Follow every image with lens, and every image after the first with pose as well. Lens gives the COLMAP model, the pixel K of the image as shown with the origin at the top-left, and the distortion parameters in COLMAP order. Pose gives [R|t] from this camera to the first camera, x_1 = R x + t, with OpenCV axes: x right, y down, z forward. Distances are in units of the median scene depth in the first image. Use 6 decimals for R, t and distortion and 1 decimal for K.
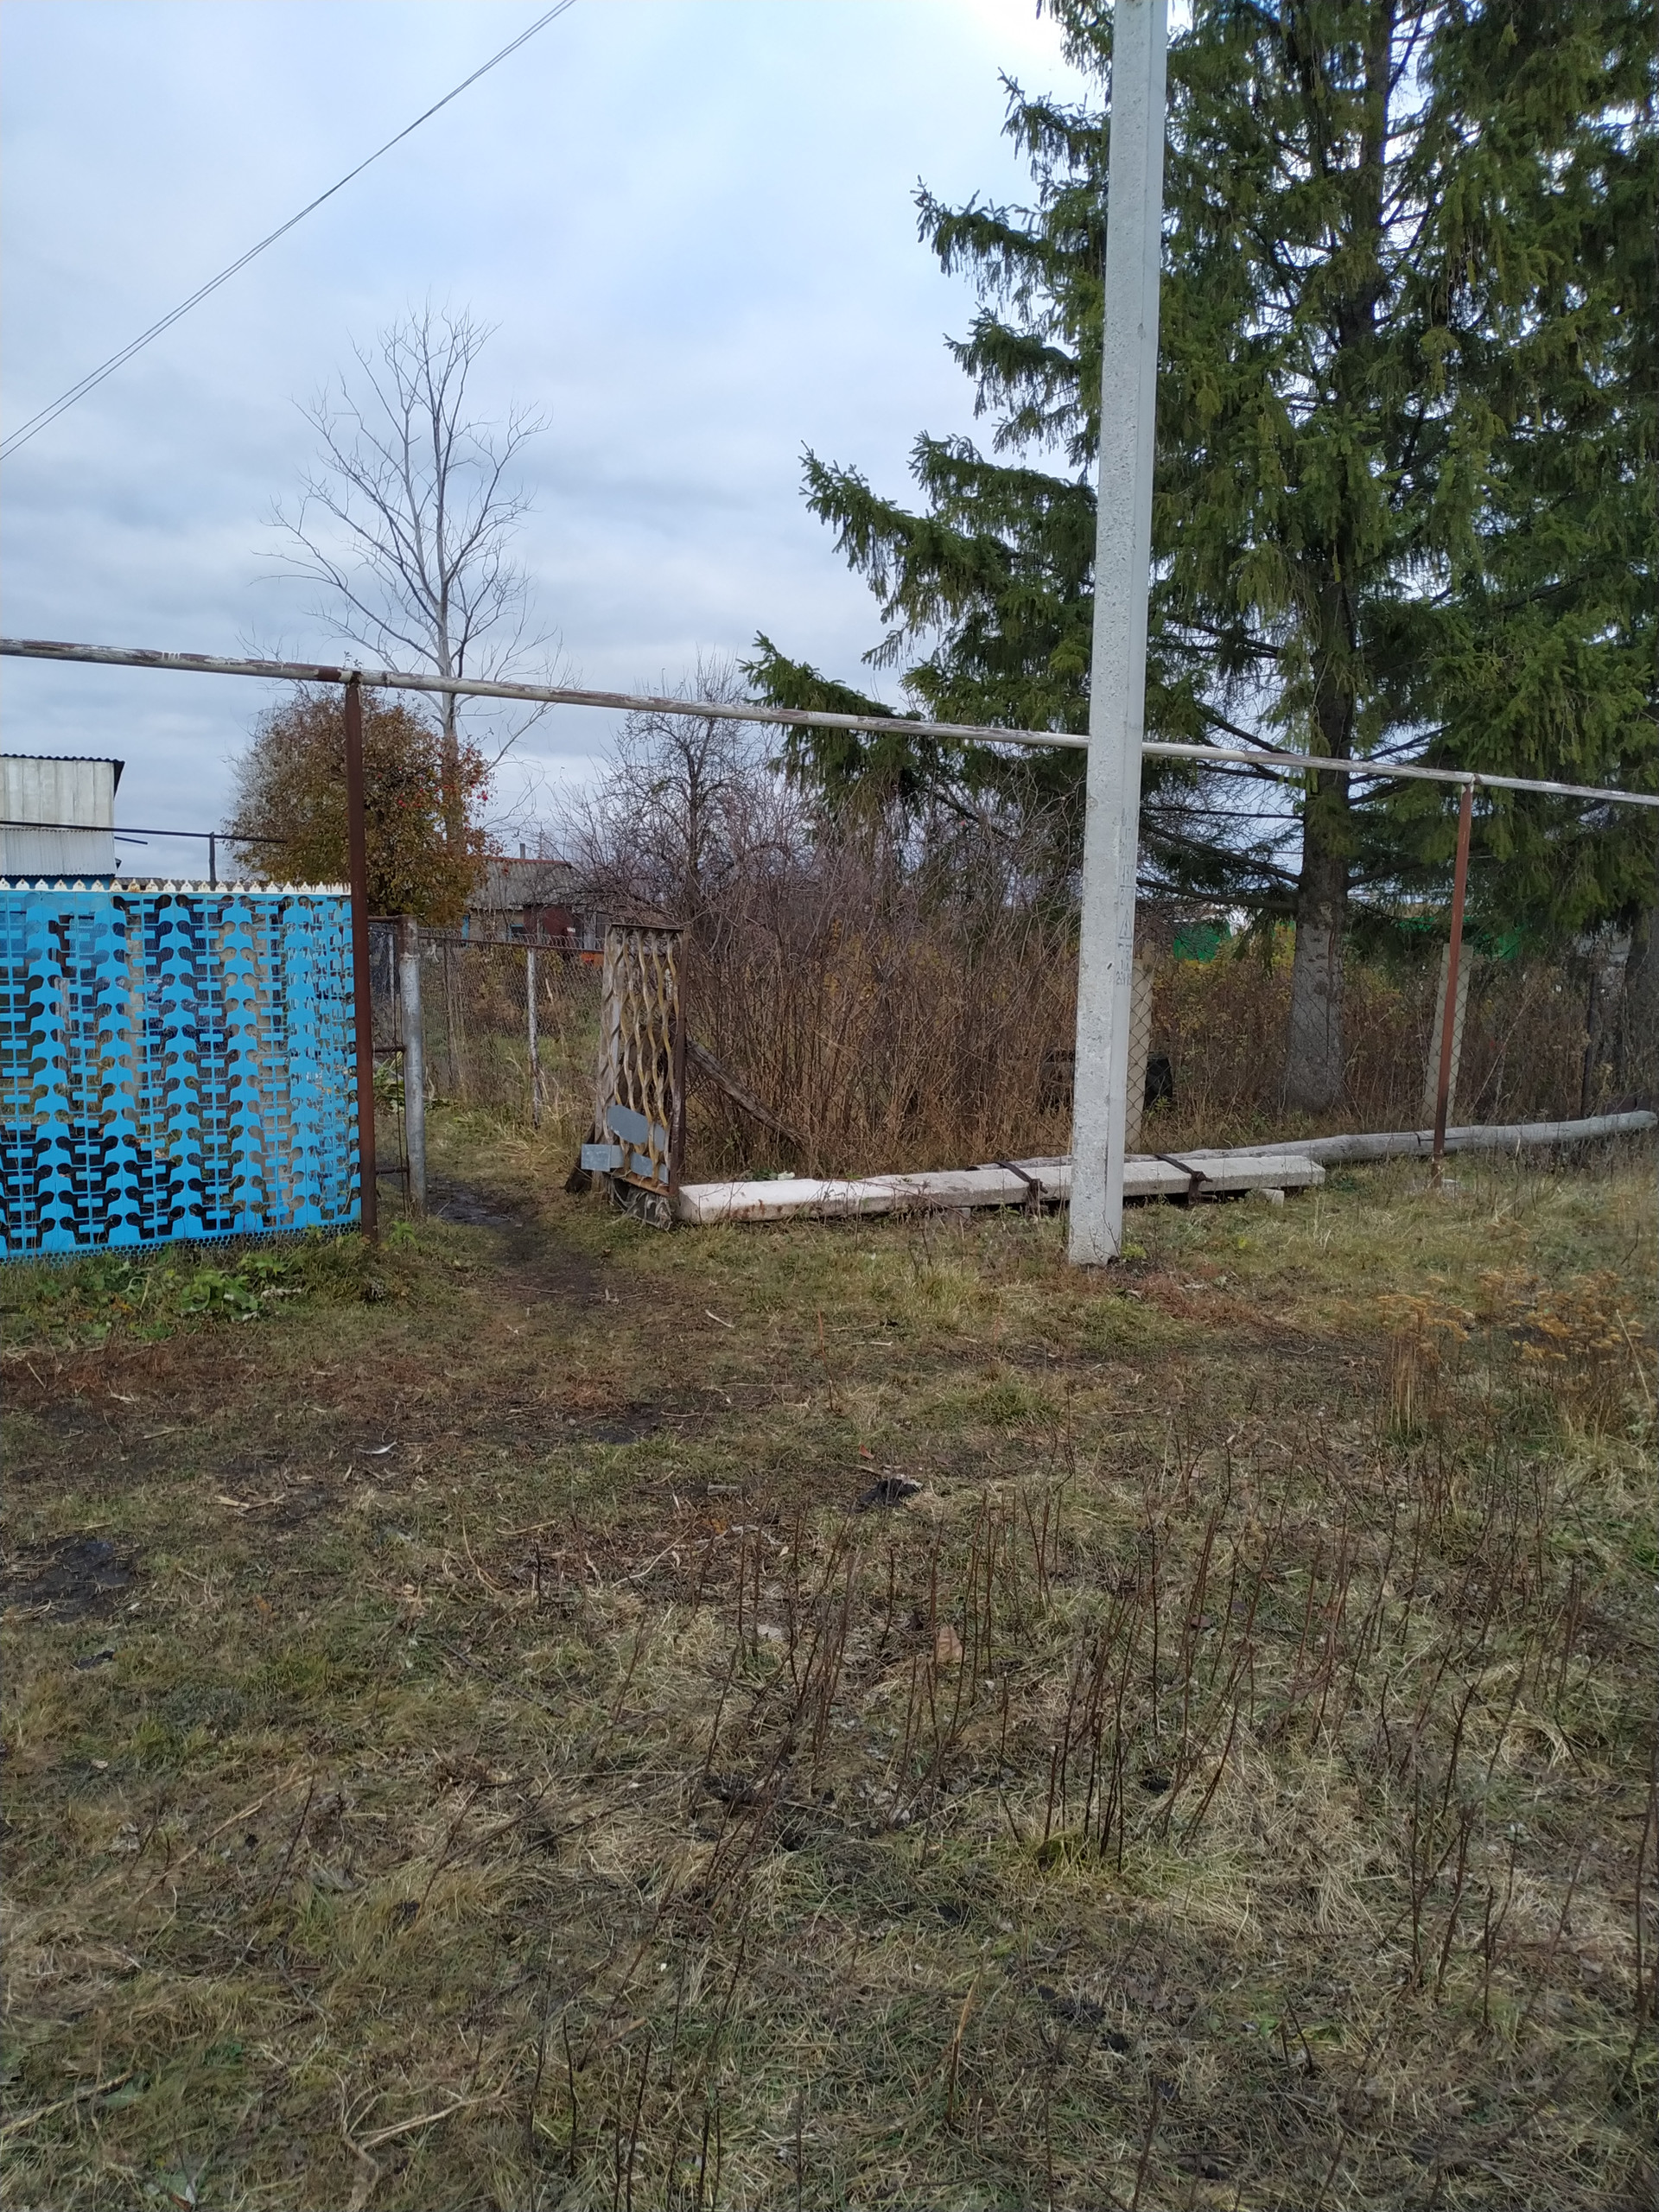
lens RADIAL K [[1585.6, 0, 826.1], [0, 1585.6, 1106.4], [0, 0, 1]] dist [-0.002918, -0.006665]
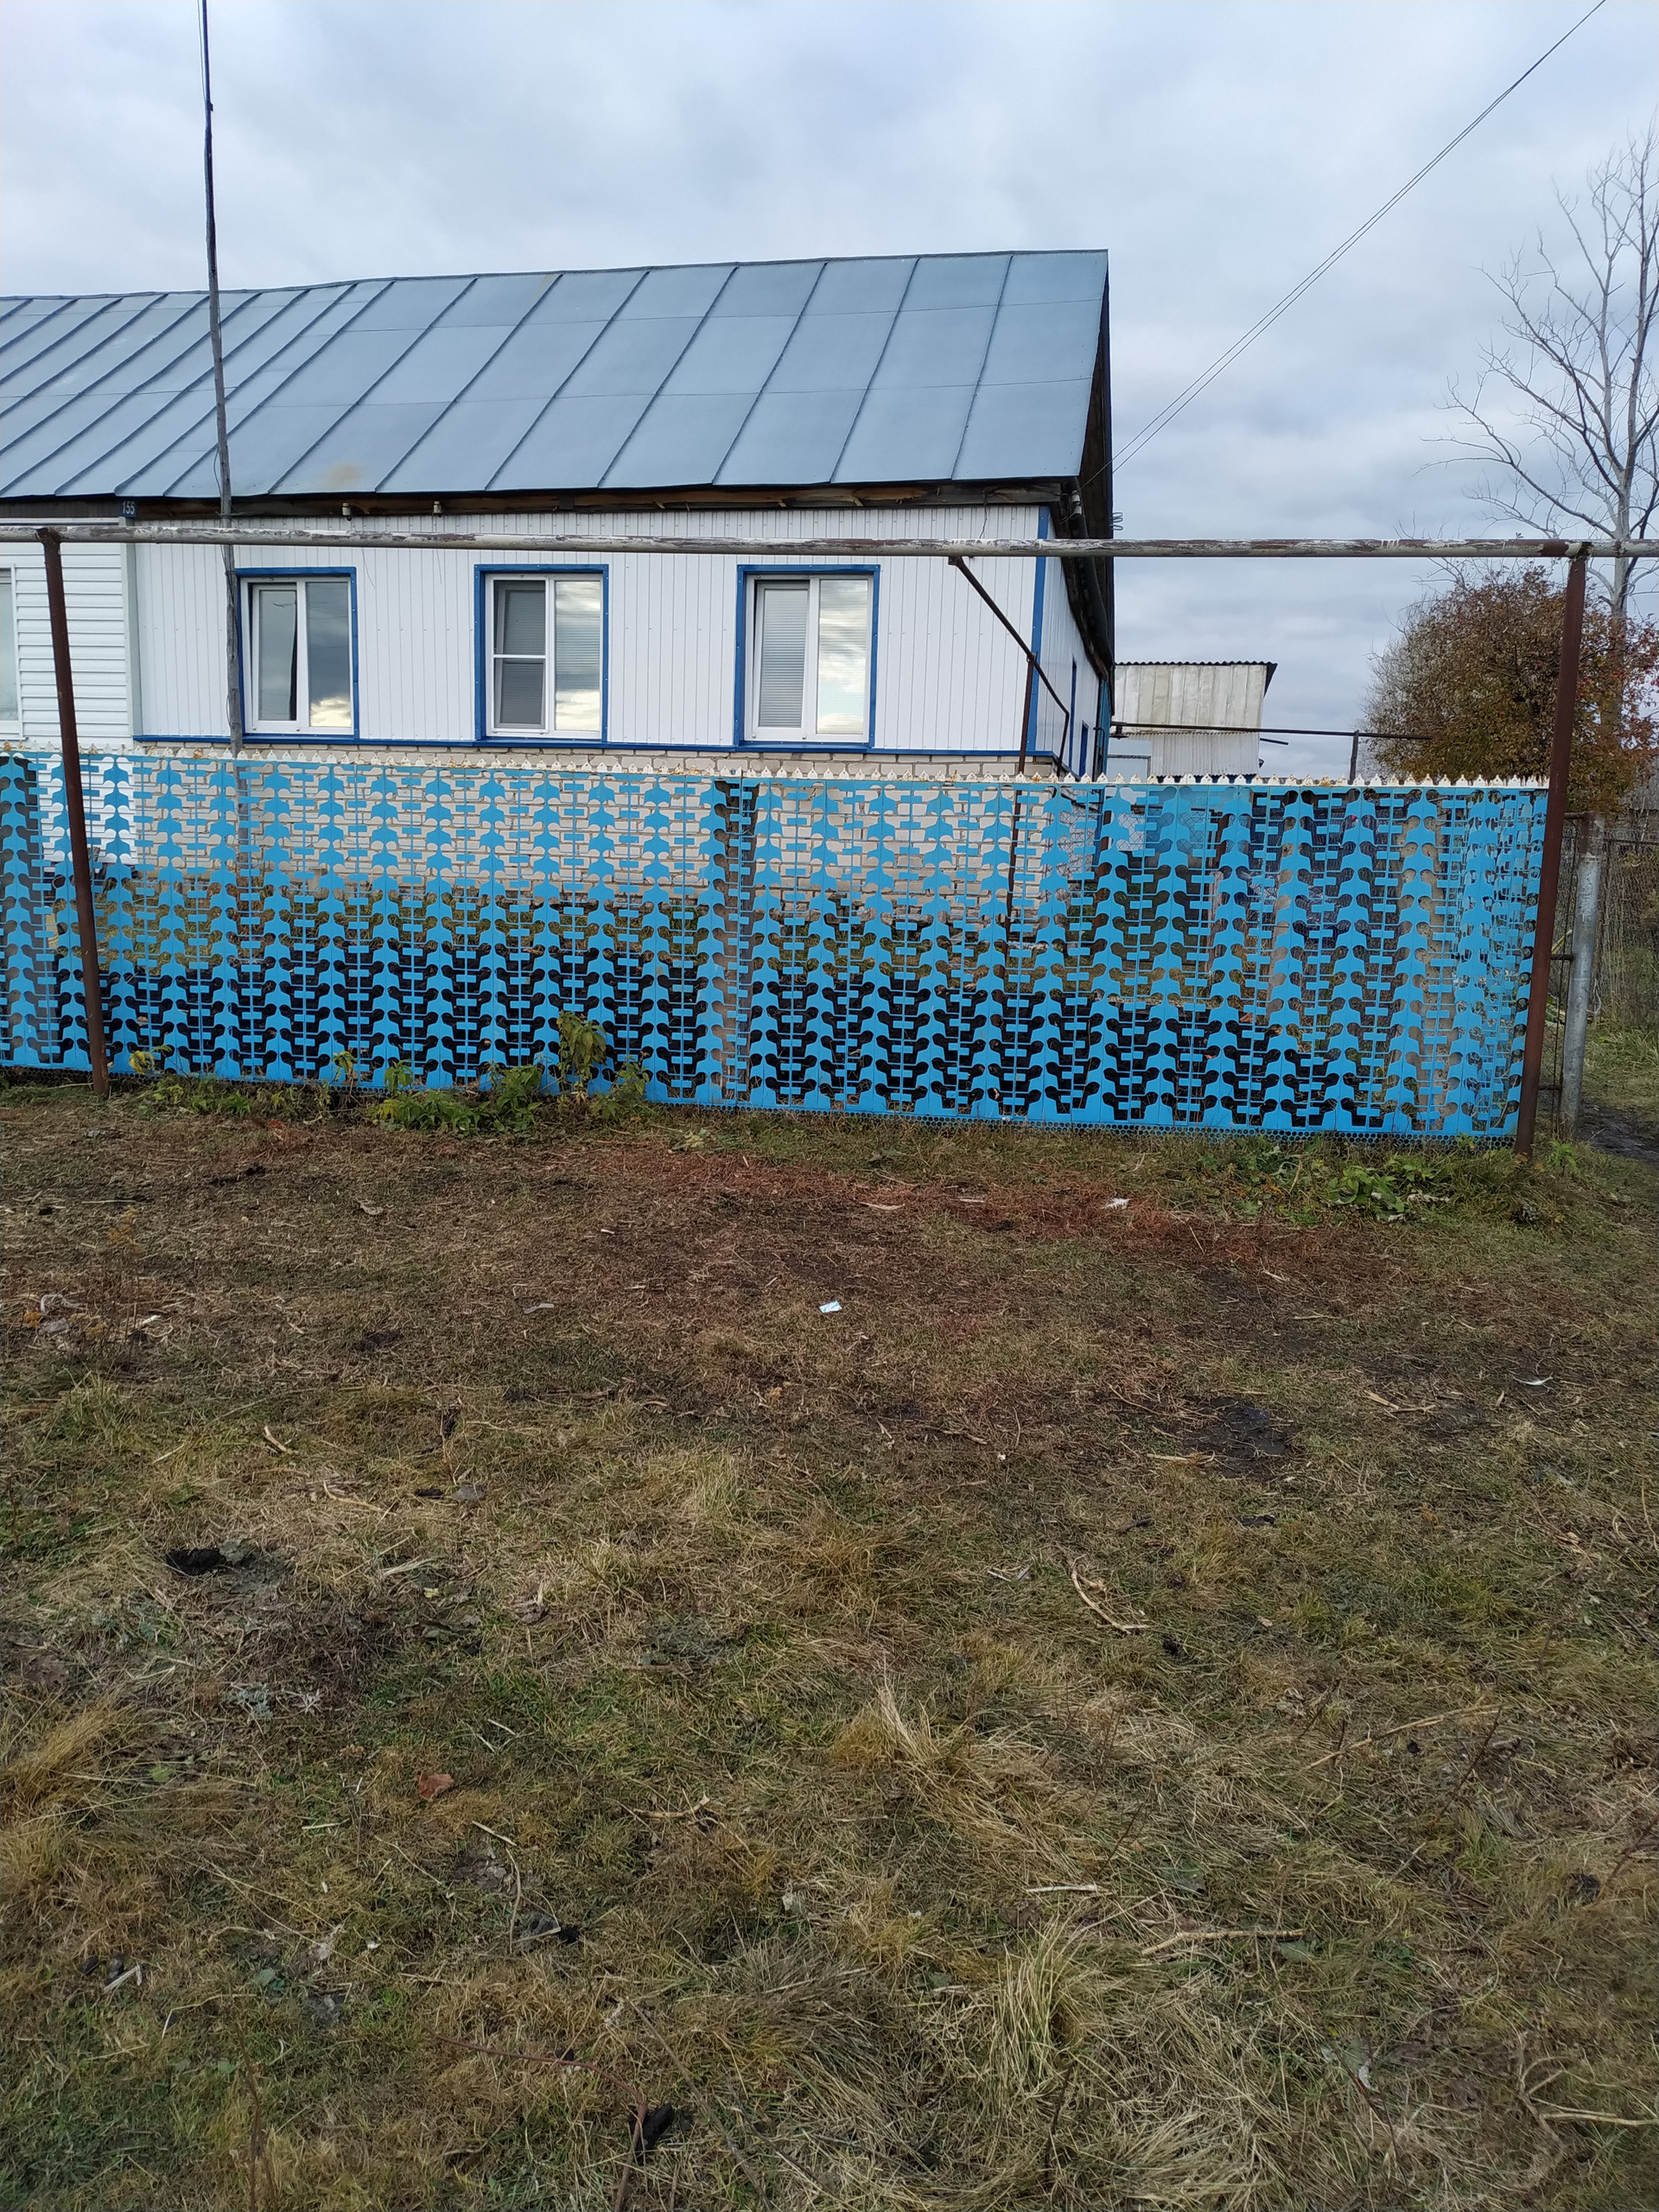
lens RADIAL K [[1585.6, 0, 826.1], [0, 1585.6, 1106.4], [0, 0, 1]] dist [-0.002918, -0.006665]
pose [[0.782289, 0.120508, -0.611147, -0.041421], [-0.082873, 0.992521, 0.089629, 0.003697], [0.617378, -0.019468, 0.786426, 0.001963]]
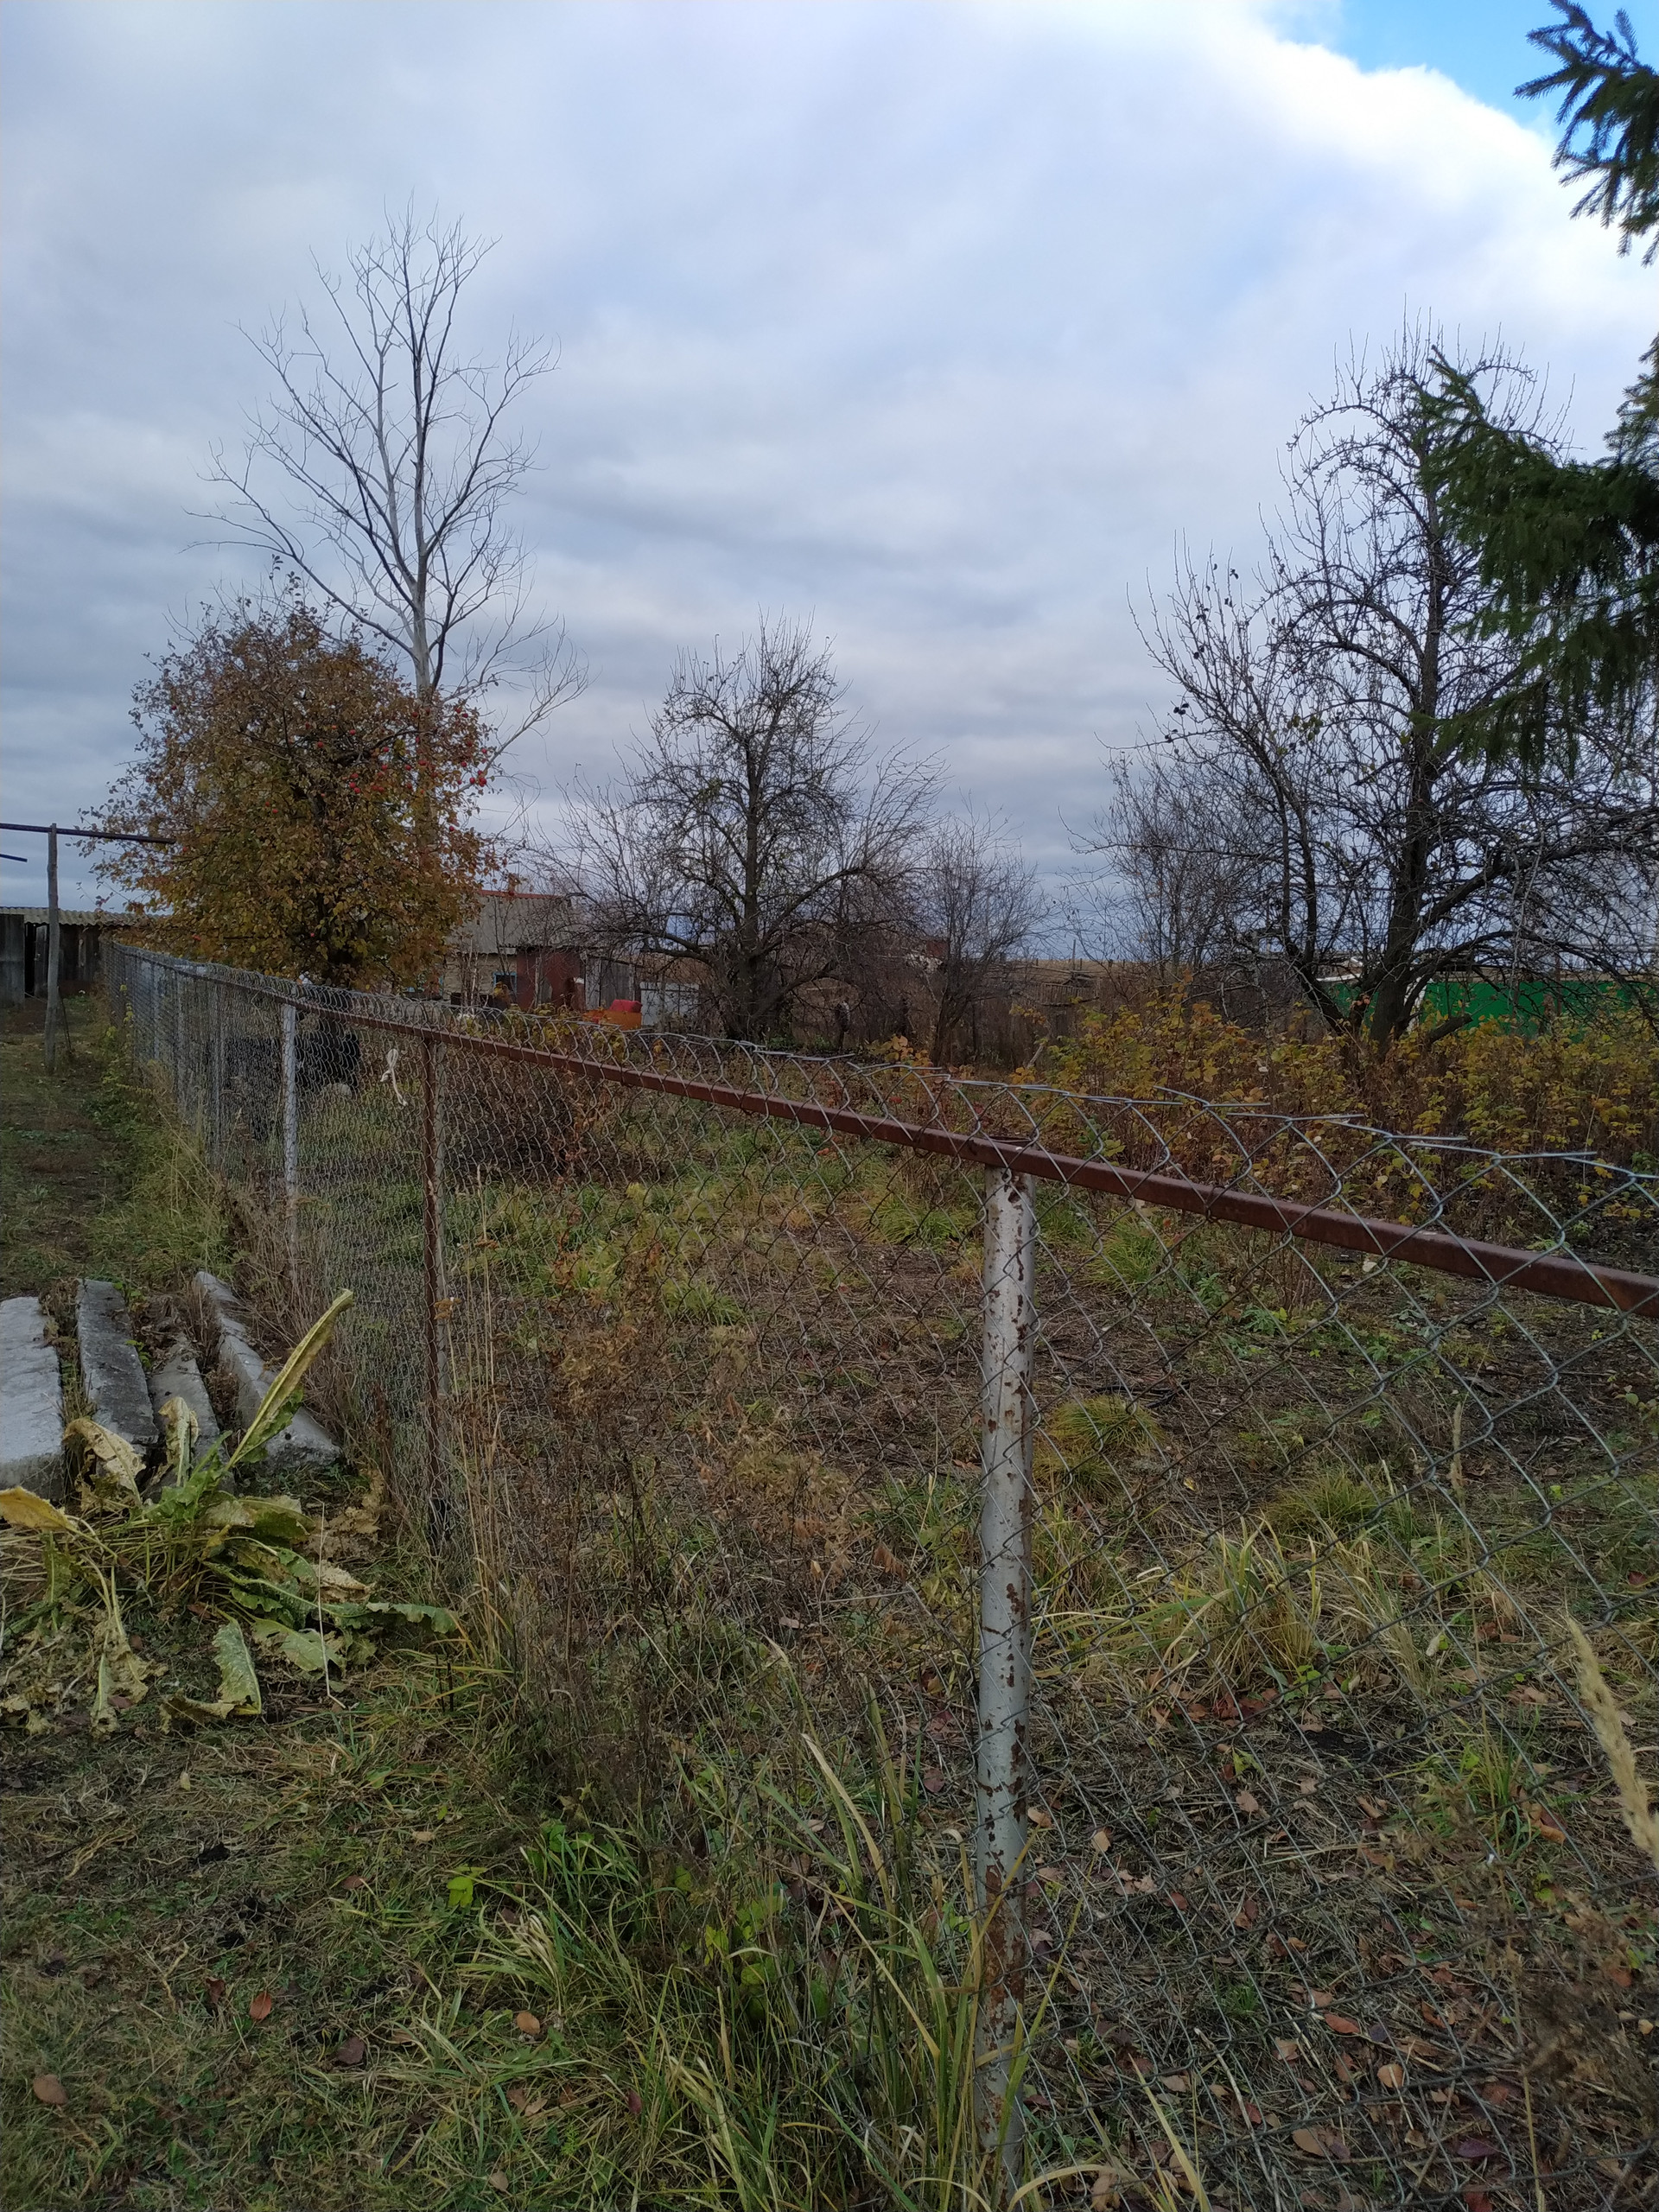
lens RADIAL K [[1610.1, 0, 829.5], [0, 1610.1, 1106.0], [0, 0, 1]] dist [-0.007363, -0.002378]
pose [[0.999726, 0.013375, 0.019213, -0.399833], [-0.012707, 0.999324, -0.034489, -0.190043], [-0.019661, 0.034235, 0.999220, 1.630971]]
